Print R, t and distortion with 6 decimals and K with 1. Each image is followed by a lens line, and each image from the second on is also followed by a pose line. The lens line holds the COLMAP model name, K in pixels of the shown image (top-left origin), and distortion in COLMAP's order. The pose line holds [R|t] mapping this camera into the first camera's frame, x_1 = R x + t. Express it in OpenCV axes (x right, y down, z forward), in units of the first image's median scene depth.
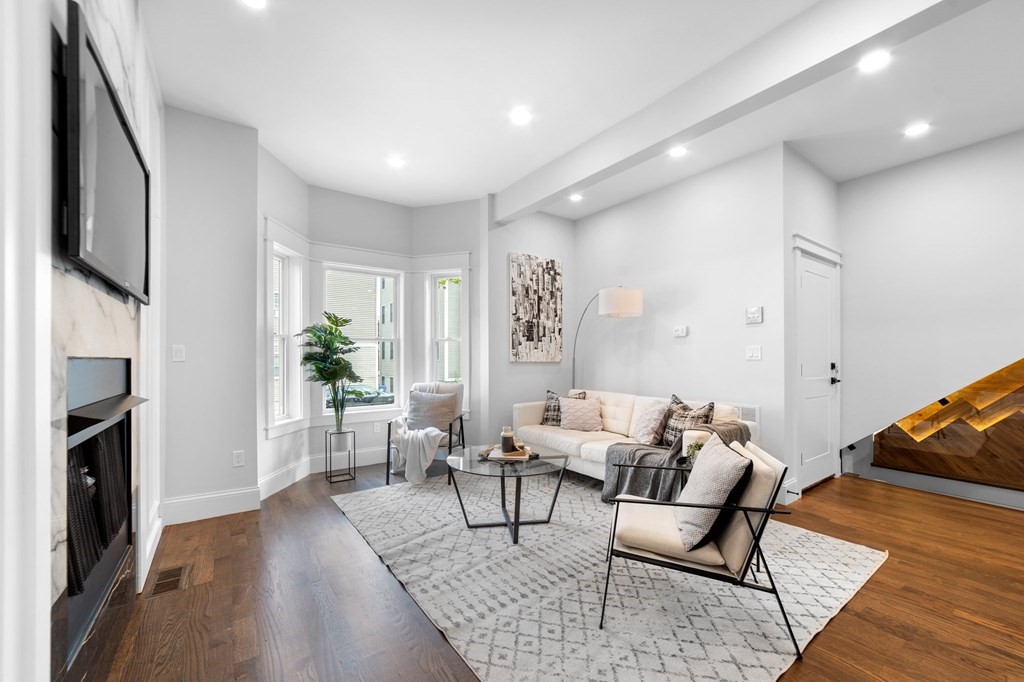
lens RADIAL K [[402.6, 0, 507.6], [0, 402.6, 357.4], [0, 0, 1]] dist [-0.013859, 0.004868]
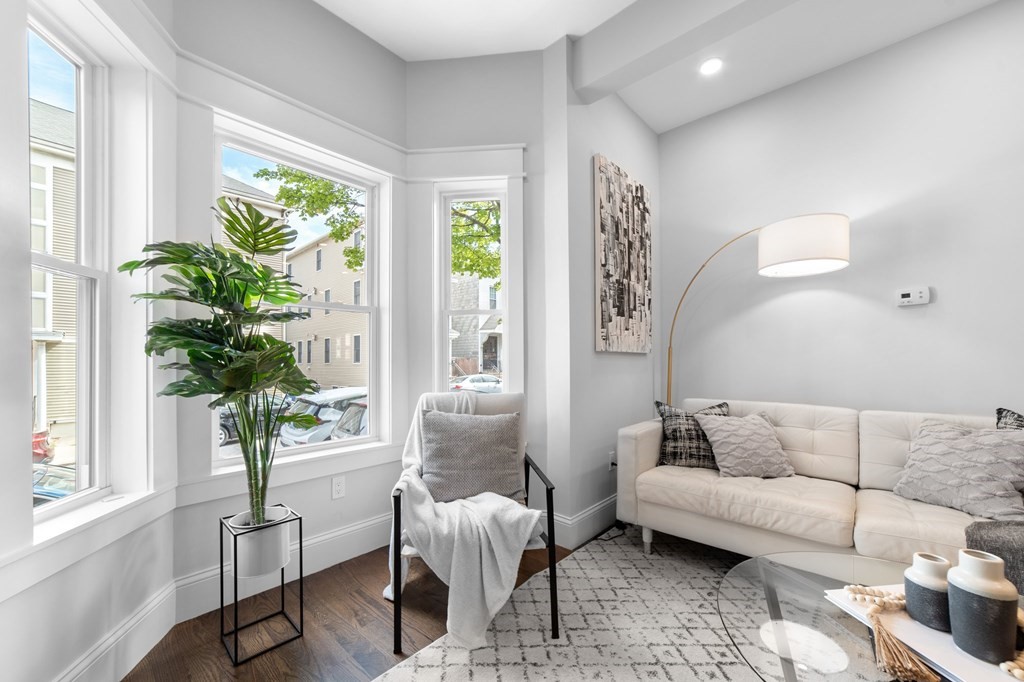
lens RADIAL K [[402.6, 0, 511.4], [0, 402.6, 357.3], [0, 0, 1]] dist [-0.013859, 0.004868]
pose [[0.978093, -0.000788, 0.208166, -0.222935], [0.003018, 0.999941, -0.010393, 0.024832], [-0.208146, 0.010794, 0.978038, 0.484424]]
